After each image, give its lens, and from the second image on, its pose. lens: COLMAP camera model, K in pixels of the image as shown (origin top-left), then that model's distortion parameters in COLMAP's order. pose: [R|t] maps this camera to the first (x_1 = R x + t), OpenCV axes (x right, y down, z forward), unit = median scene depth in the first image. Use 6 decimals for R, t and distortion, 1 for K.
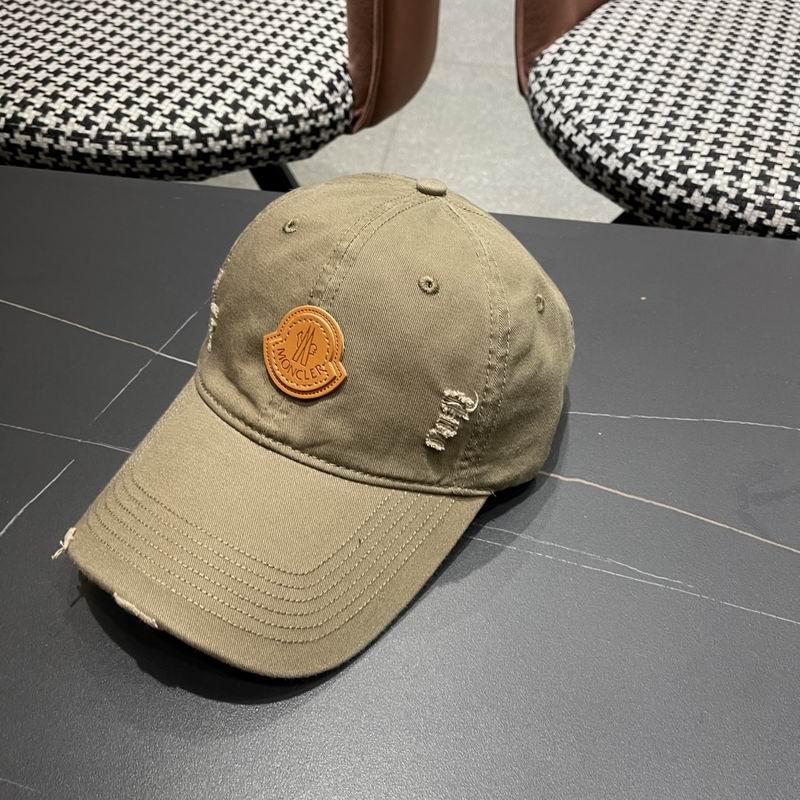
lens RADIAL K [[851.8, 0, 395.1], [0, 851.8, 406.5], [0, 0, 1]] dist [0.018158, 0.000000]
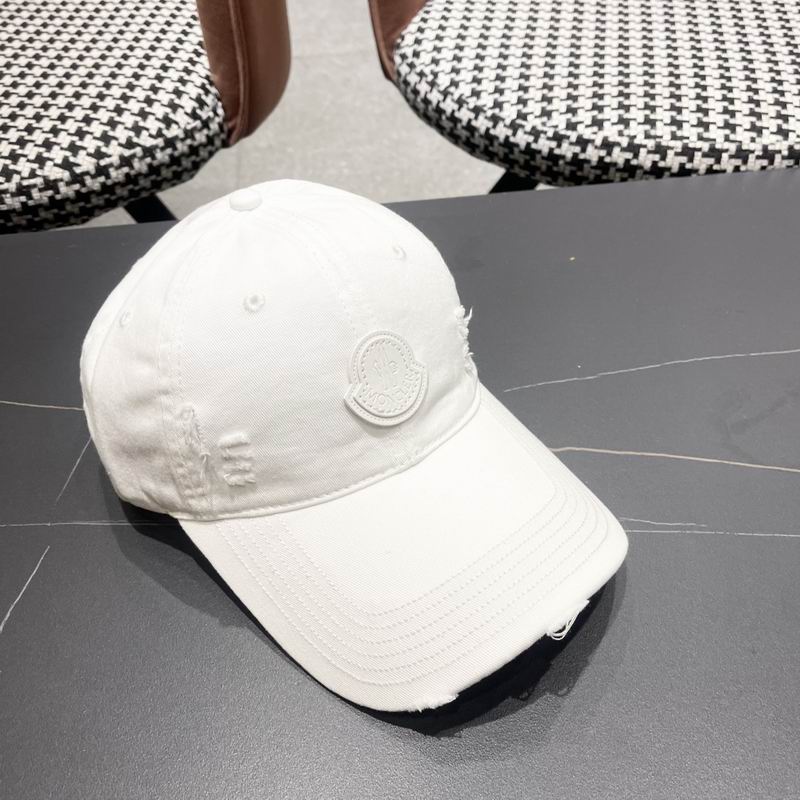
lens RADIAL K [[851.8, 0, 400.3], [0, 851.8, 413.2], [0, 0, 1]] dist [0.018158, 0.000000]
pose [[0.966912, -0.212493, 0.141166, -0.071018], [0.210136, 0.977162, 0.031578, -0.017766], [-0.144652, -0.000869, 0.989482, 0.021489]]
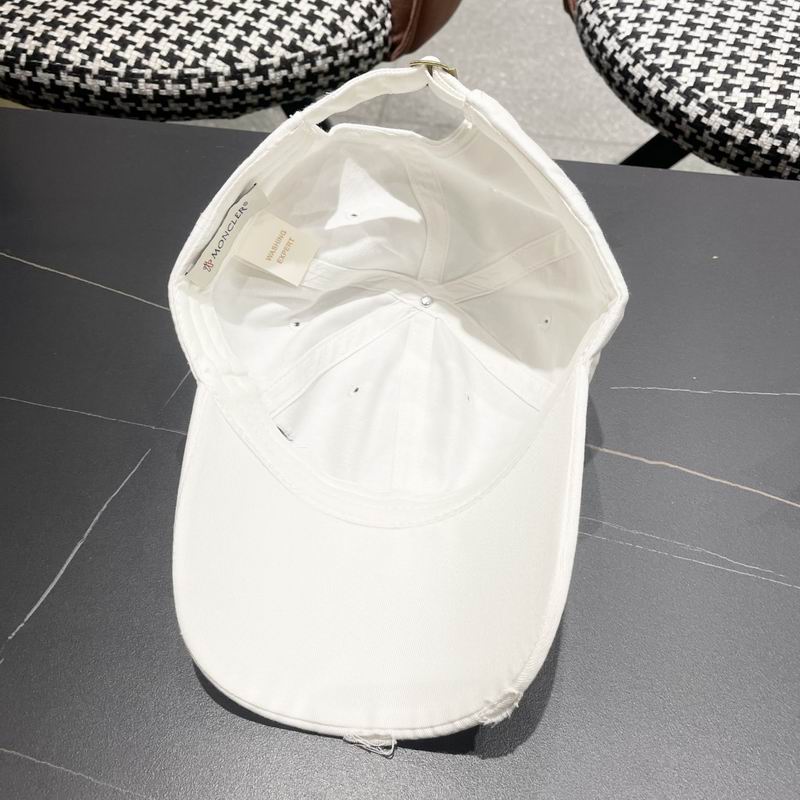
lens RADIAL K [[851.8, 0, 393.8], [0, 851.8, 405.1], [0, 0, 1]] dist [0.018158, 0.000000]
pose [[0.999845, -0.014400, 0.010176, -0.068315], [0.012971, 0.991592, 0.128748, -0.071702], [-0.011944, -0.128596, 0.991625, 0.018573]]
